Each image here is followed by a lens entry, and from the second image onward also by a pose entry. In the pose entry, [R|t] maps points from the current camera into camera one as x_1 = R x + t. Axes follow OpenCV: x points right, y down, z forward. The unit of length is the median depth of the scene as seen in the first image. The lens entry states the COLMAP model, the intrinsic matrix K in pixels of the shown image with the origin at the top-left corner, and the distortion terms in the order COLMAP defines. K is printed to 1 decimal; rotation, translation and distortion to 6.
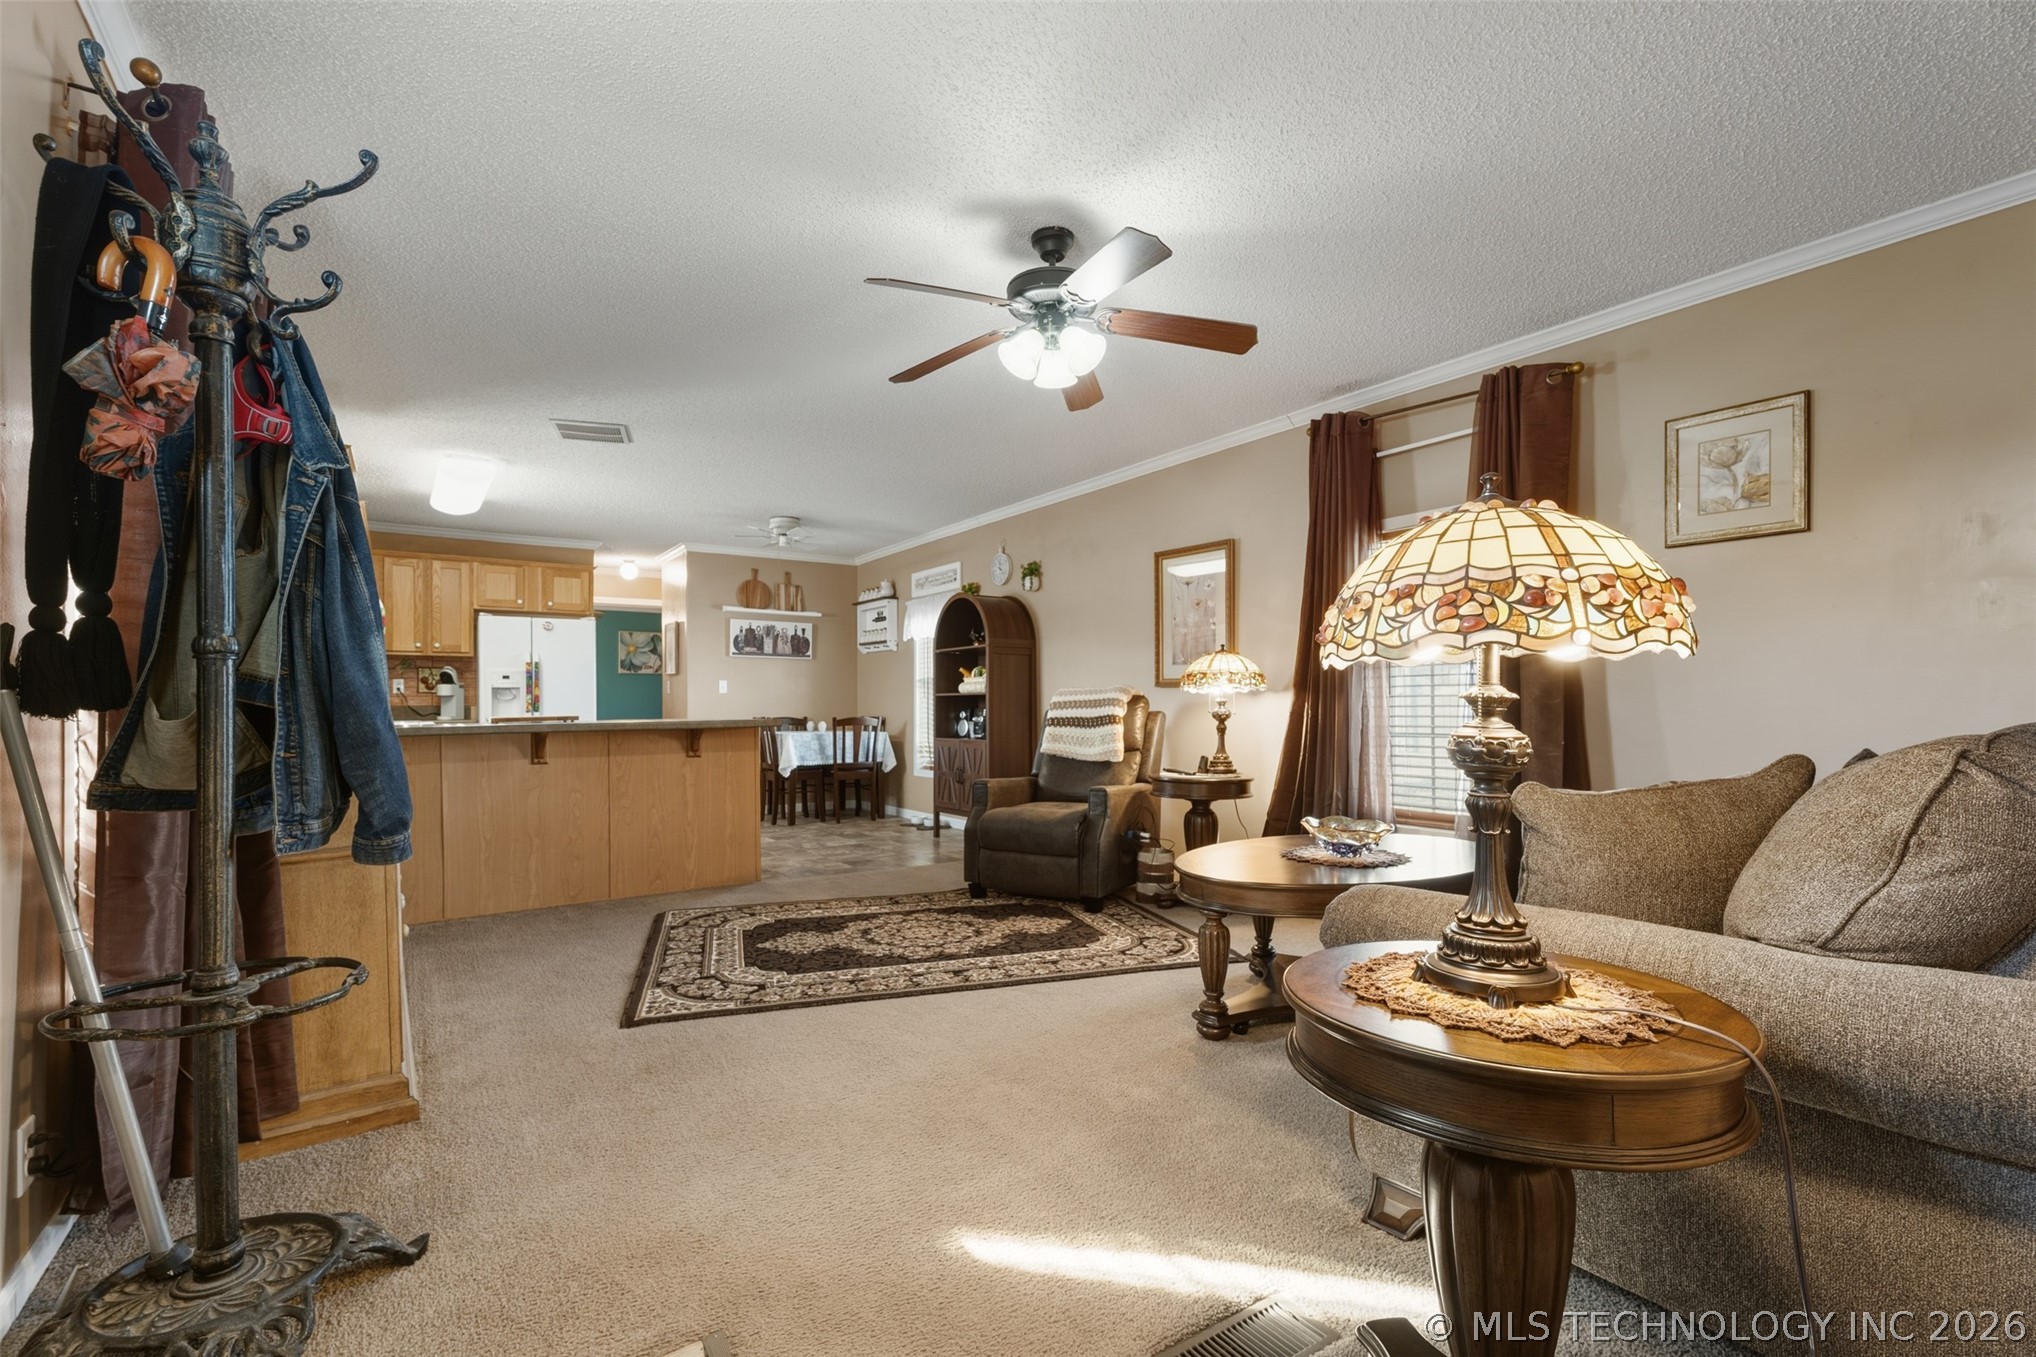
lens RADIAL K [[907.0, 0, 1029.3], [0, 907.0, 701.9], [0, 0, 1]] dist [0.000676, -0.000803]
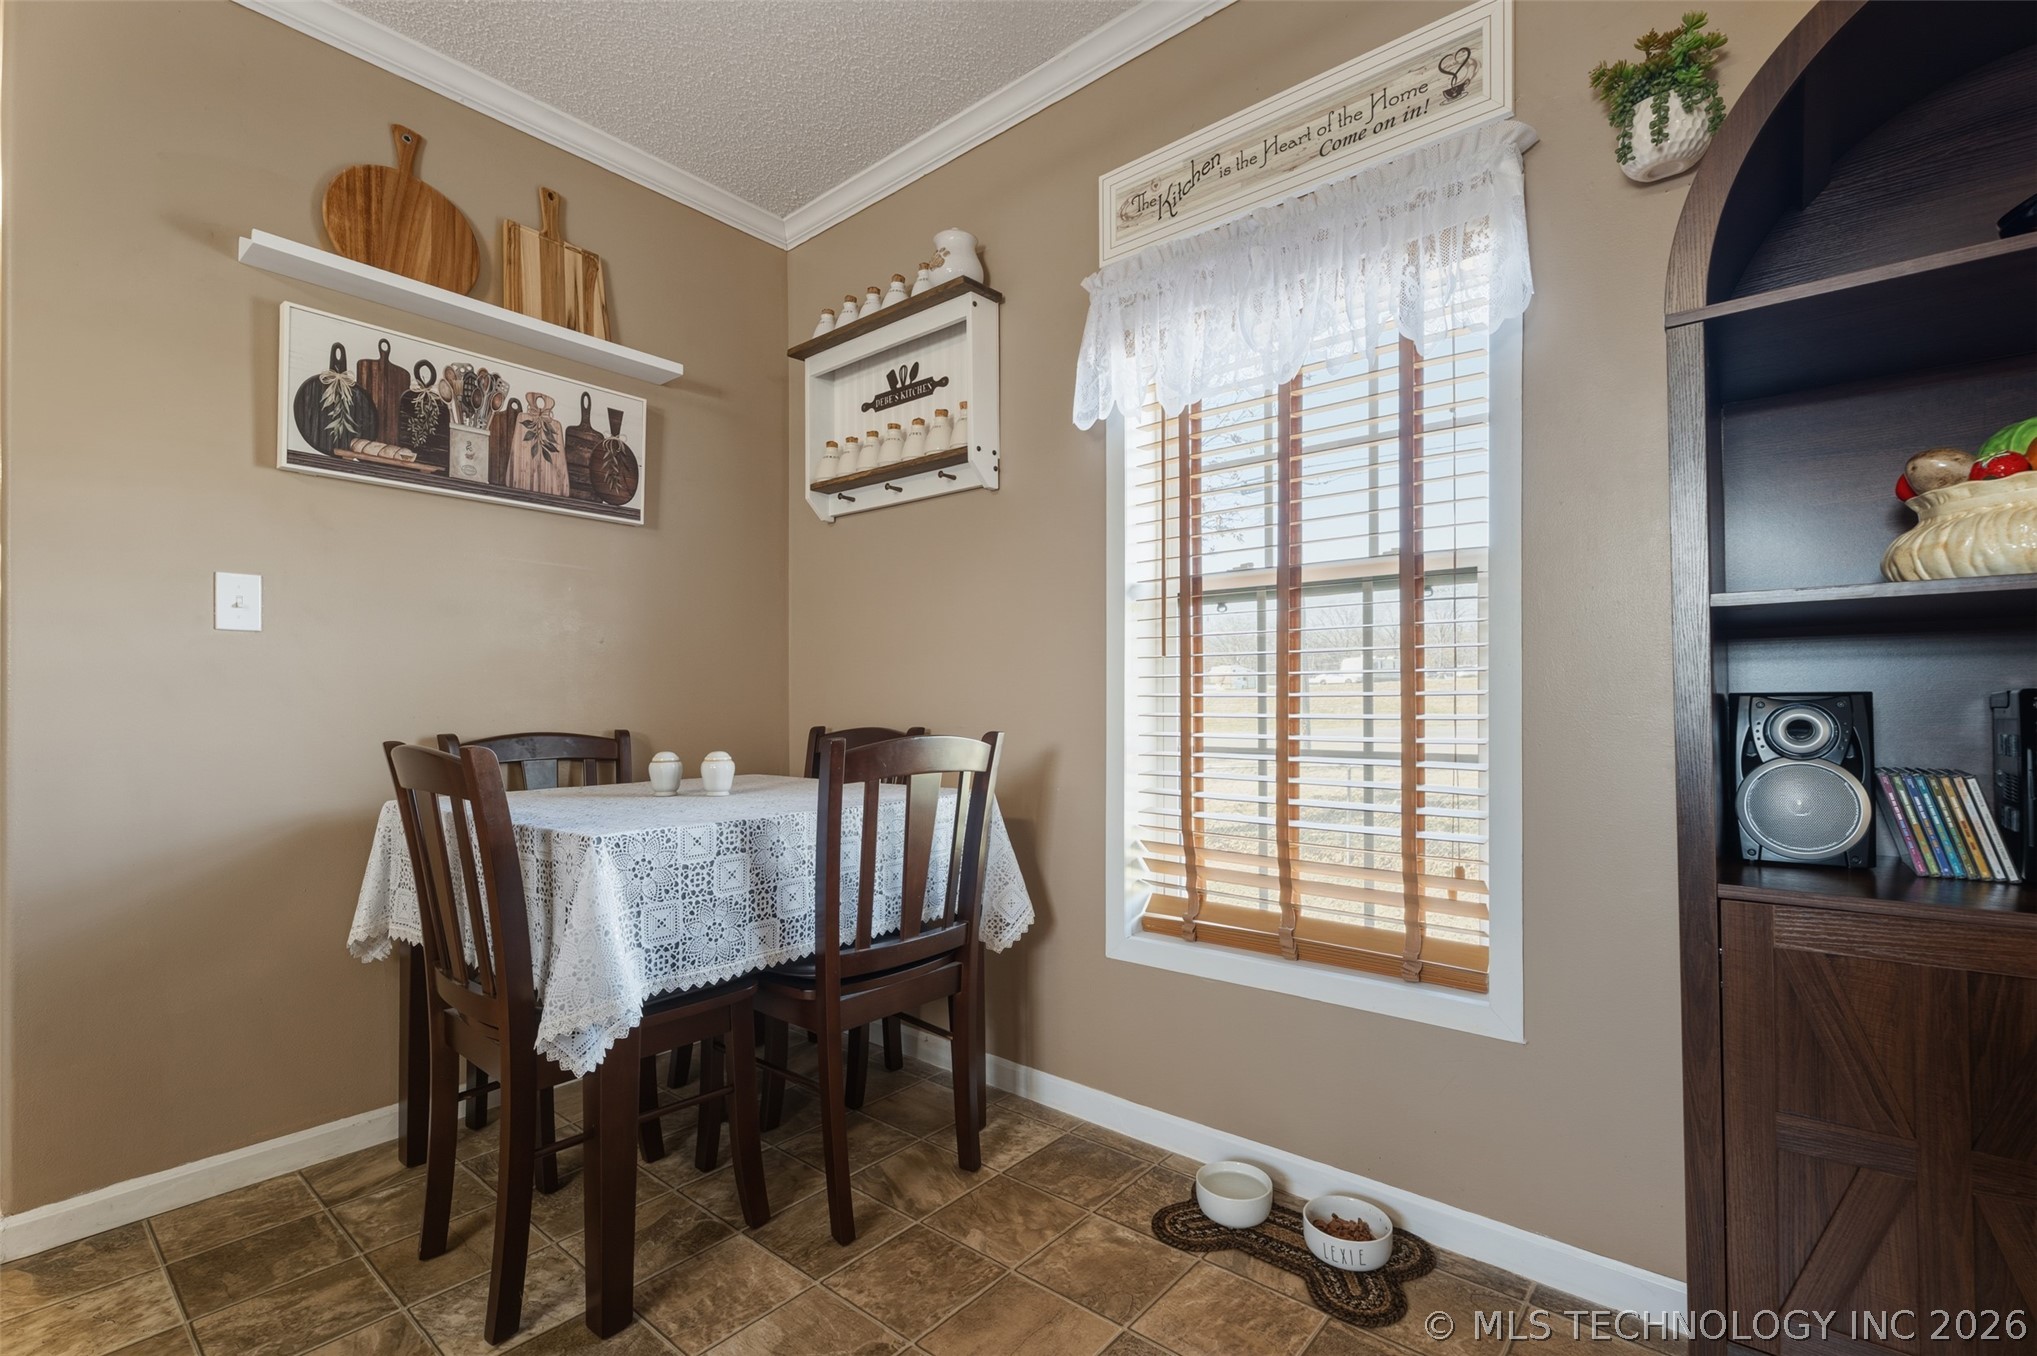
lens RADIAL K [[907.4, 0, 1049.2], [0, 907.4, 699.9], [0, 0, 1]] dist [0.000676, -0.000803]
pose [[0.960833, -0.002728, 0.277114, -0.426059], [0.001850, 0.999992, 0.003429, 0.015049], [-0.277121, -0.002782, 0.960831, 1.493892]]
